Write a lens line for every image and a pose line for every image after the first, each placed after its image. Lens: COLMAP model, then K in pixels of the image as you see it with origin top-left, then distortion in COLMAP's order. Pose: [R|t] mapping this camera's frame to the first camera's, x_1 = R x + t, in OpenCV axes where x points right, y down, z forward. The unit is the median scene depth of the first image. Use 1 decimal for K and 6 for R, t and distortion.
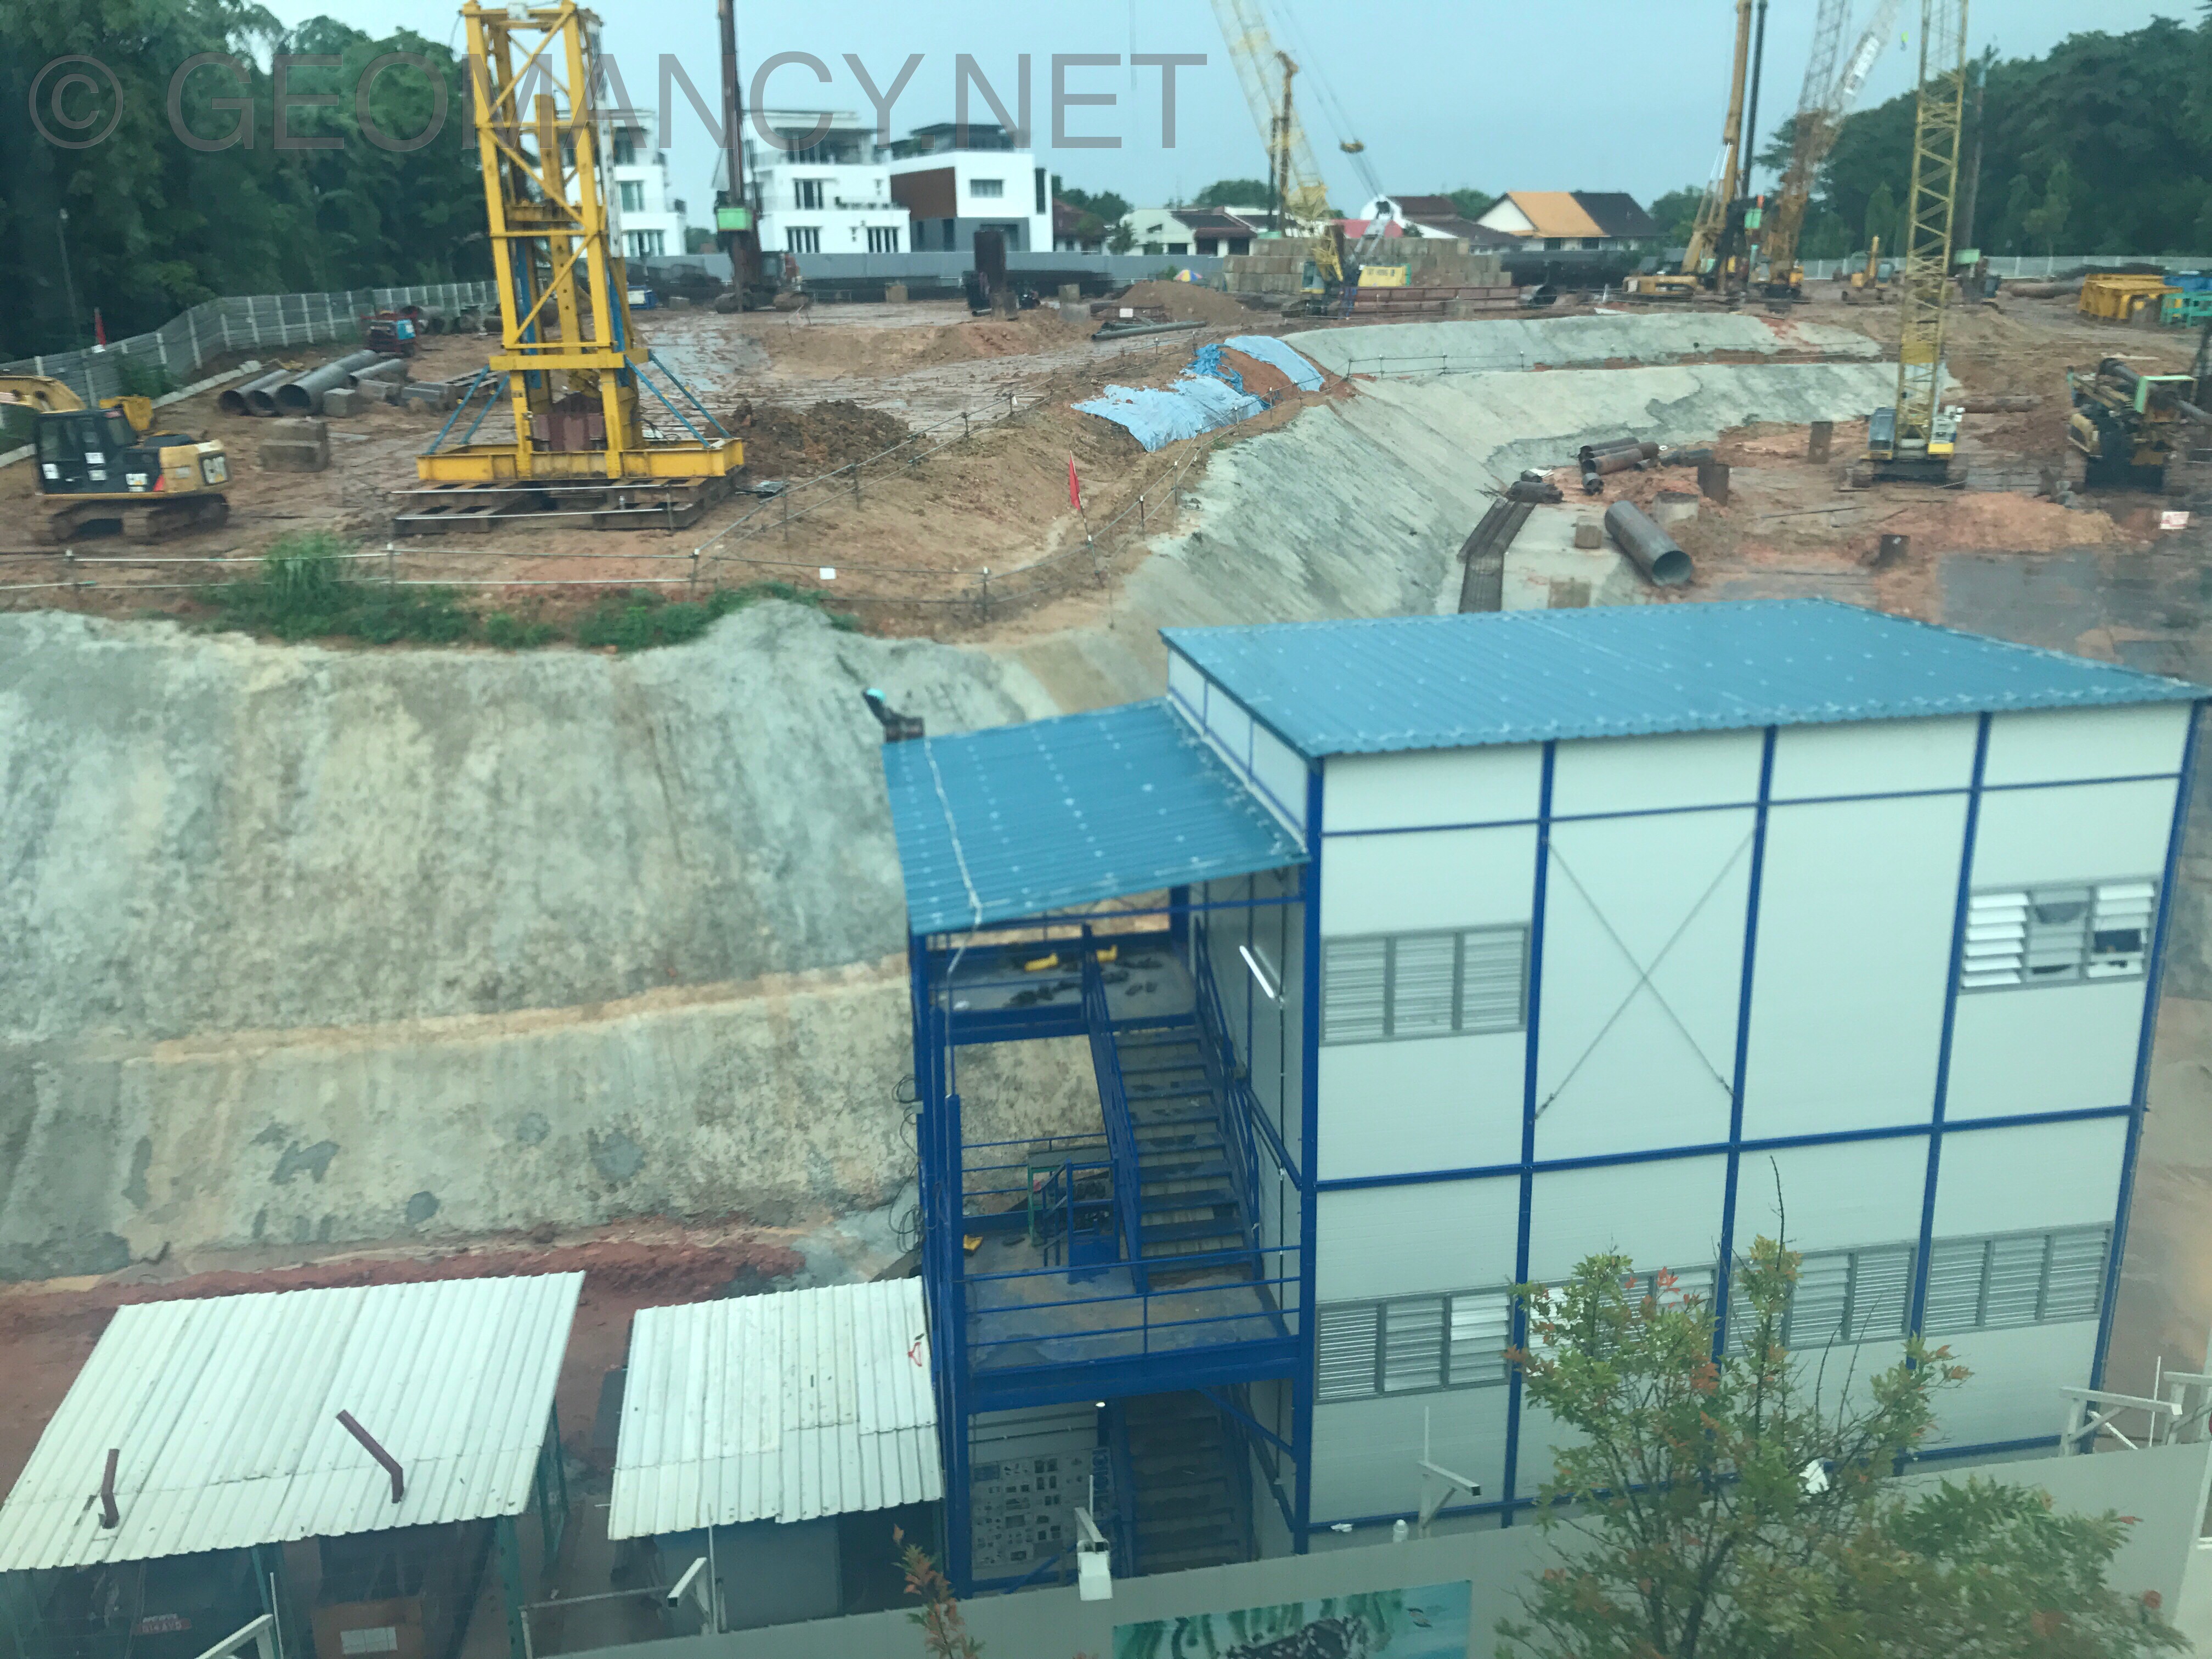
lens RADIAL K [[1847.4, 0, 1113.0], [0, 1847.4, 773.0], [0, 0, 1]] dist [0.020433, -0.007529]
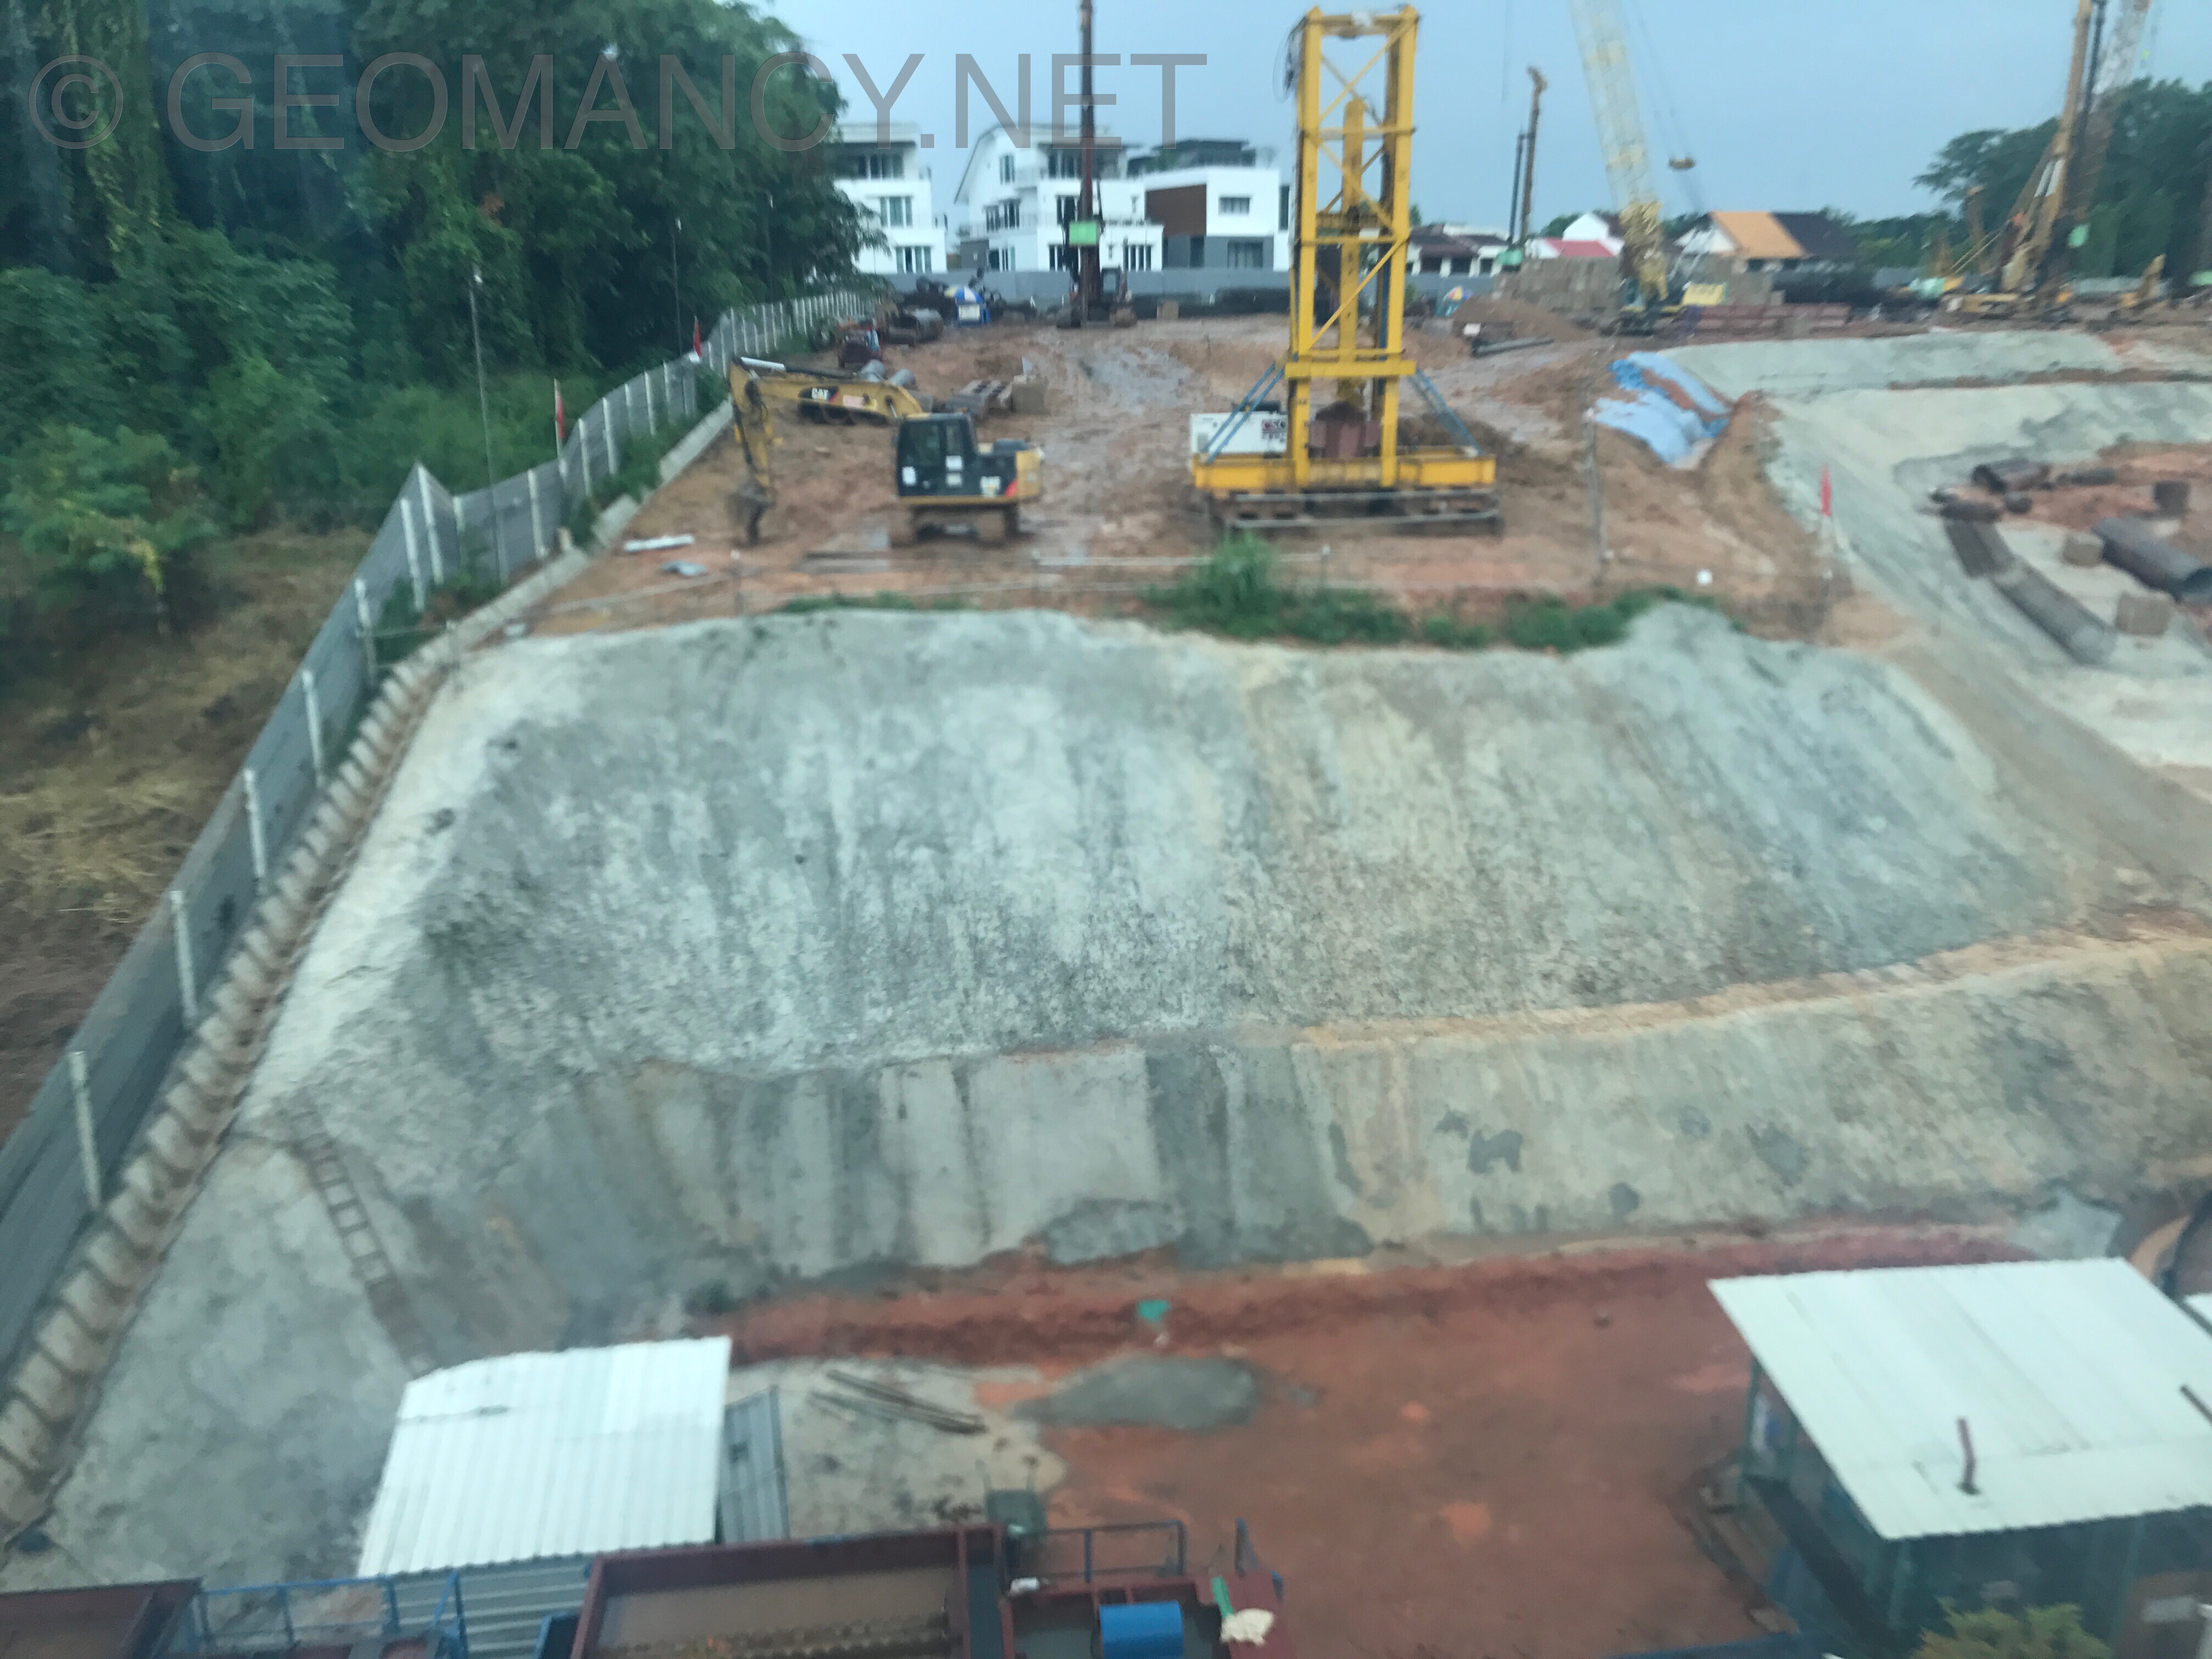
lens RADIAL K [[1839.7, 0, 1135.6], [0, 1839.7, 836.8], [0, 0, 1]] dist [0.033958, -0.007924]
pose [[0.999963, 0.007723, -0.003731, -0.182945], [-0.007639, 0.999727, 0.022085, 0.005488], [0.003900, -0.022056, 0.999749, -0.007844]]
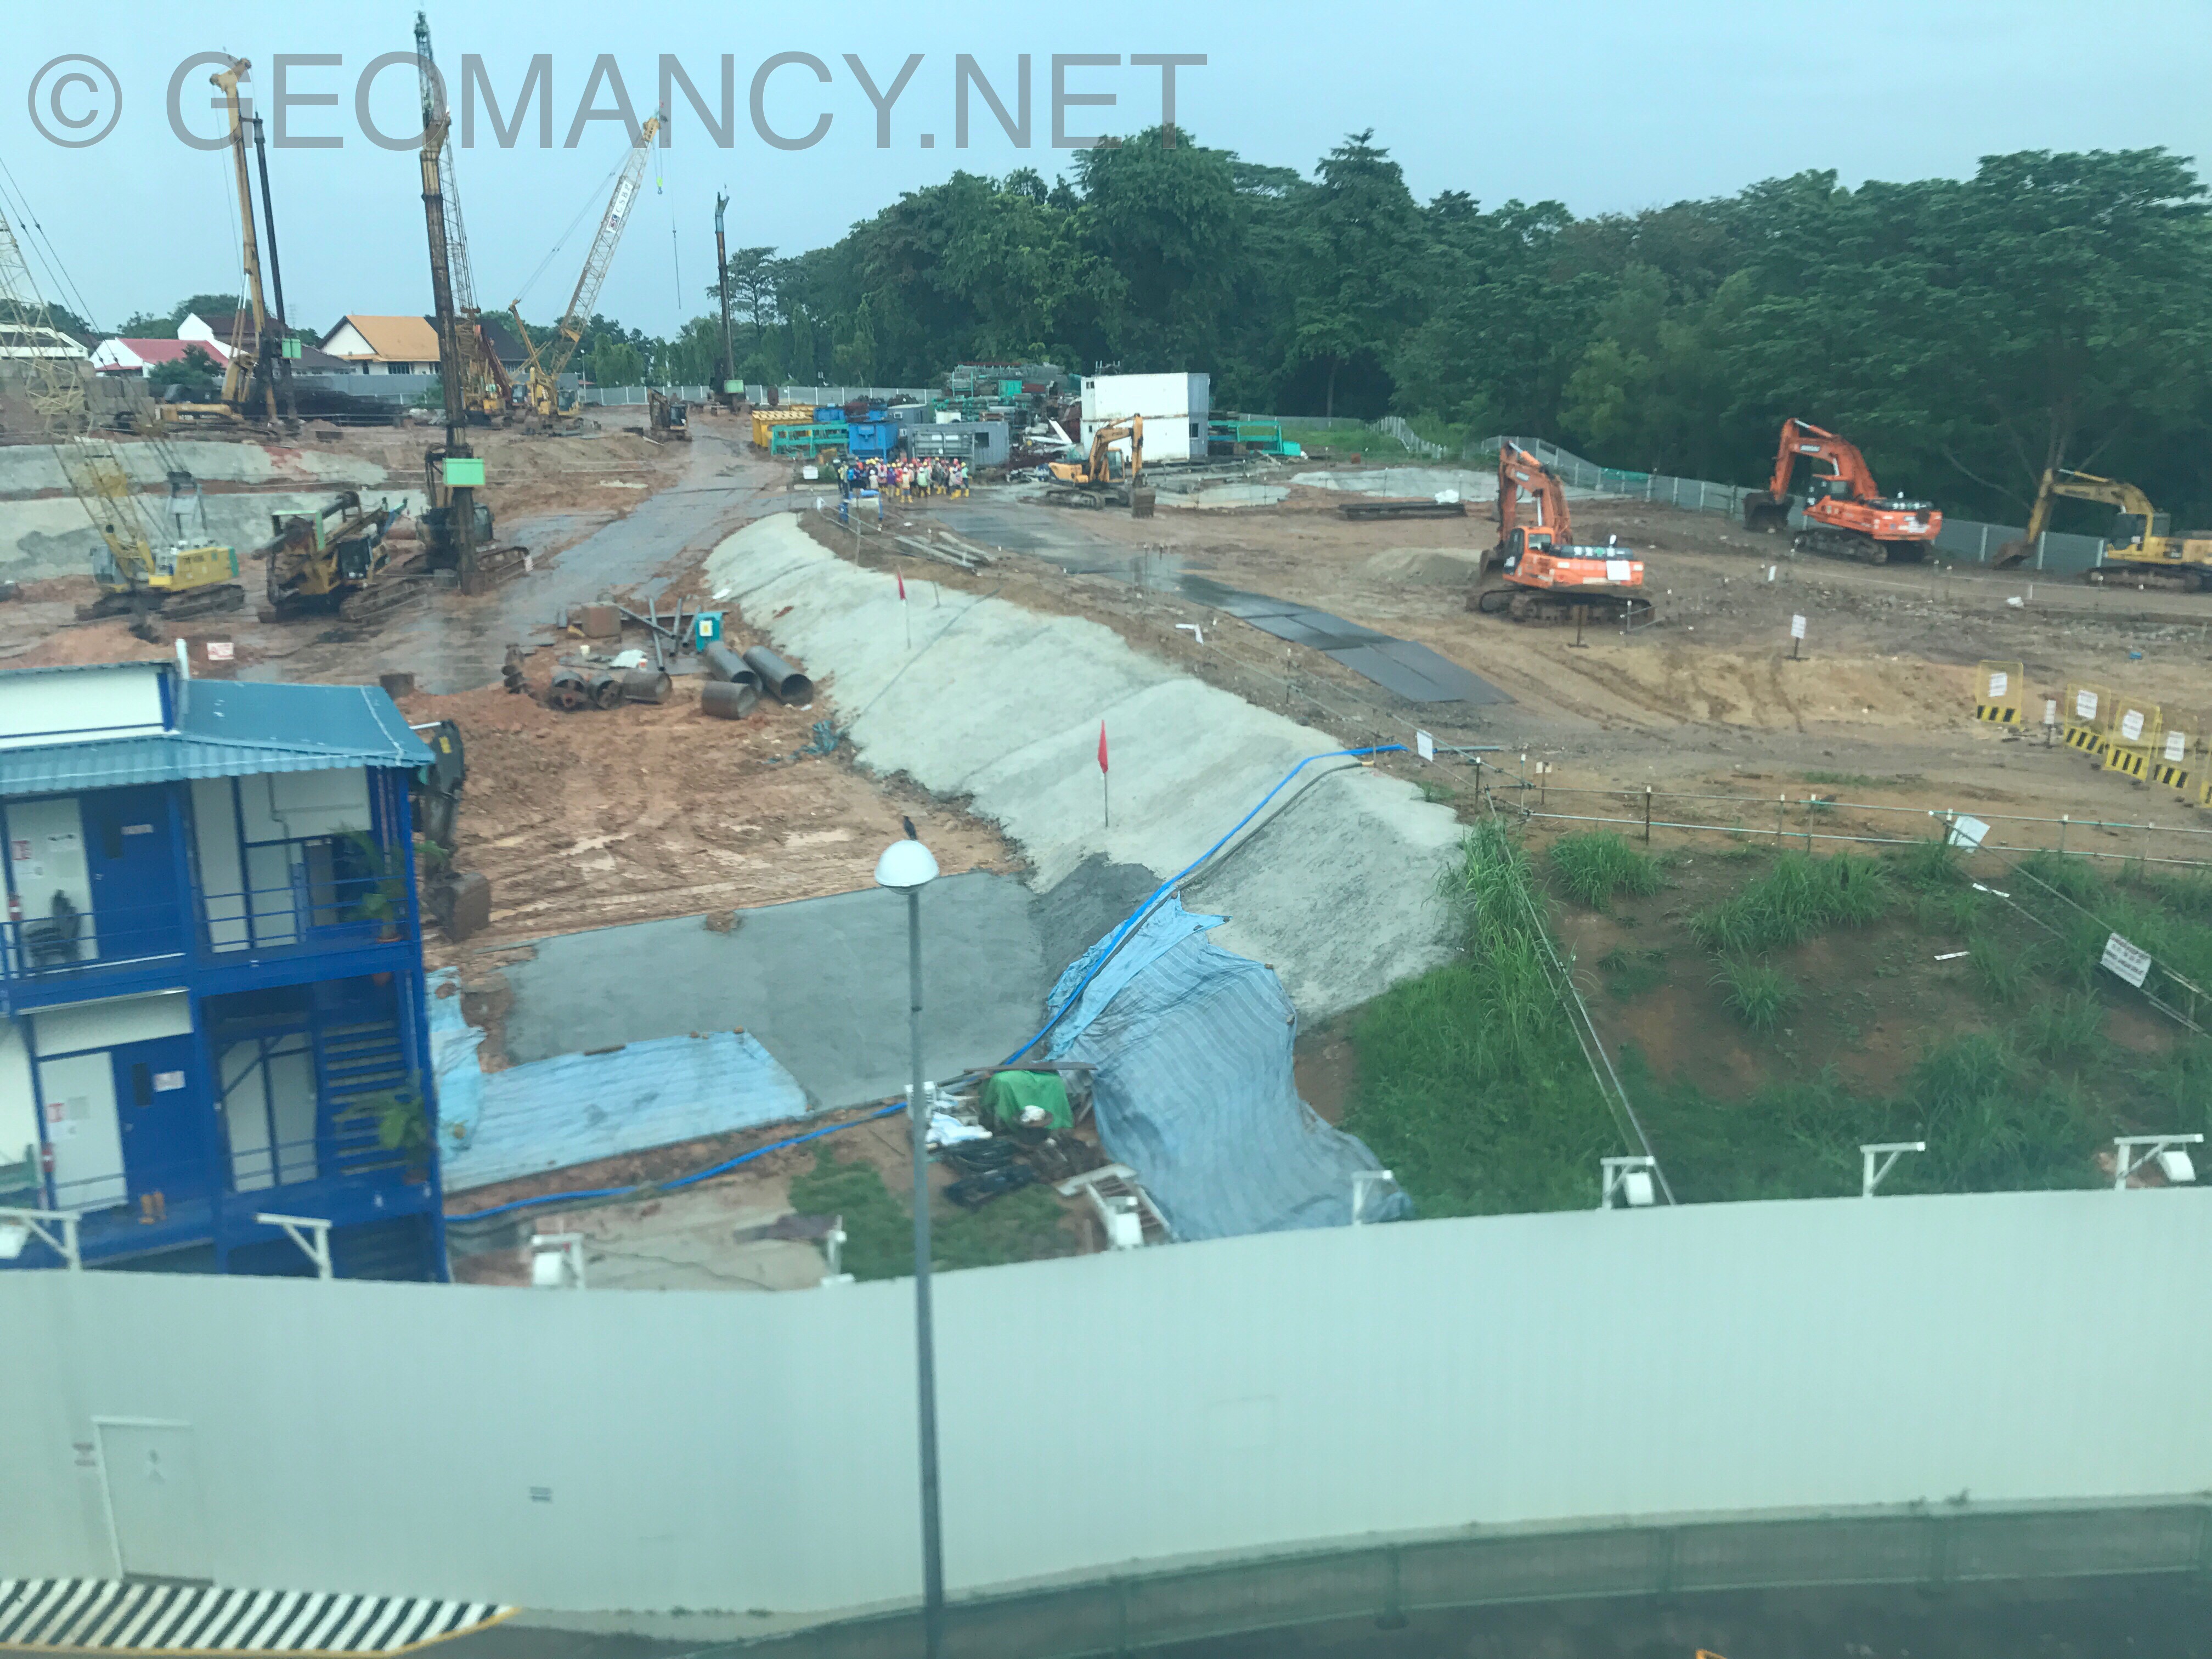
lens RADIAL K [[1809.3, 0, 1097.3], [0, 1809.3, 824.4], [0, 0, 1]] dist [0.023265, -0.011596]
pose [[0.937071, -0.075592, 0.340856, 0.474480], [0.085432, 0.996247, -0.013928, 0.010810], [-0.338524, 0.042171, 0.940012, -0.075786]]
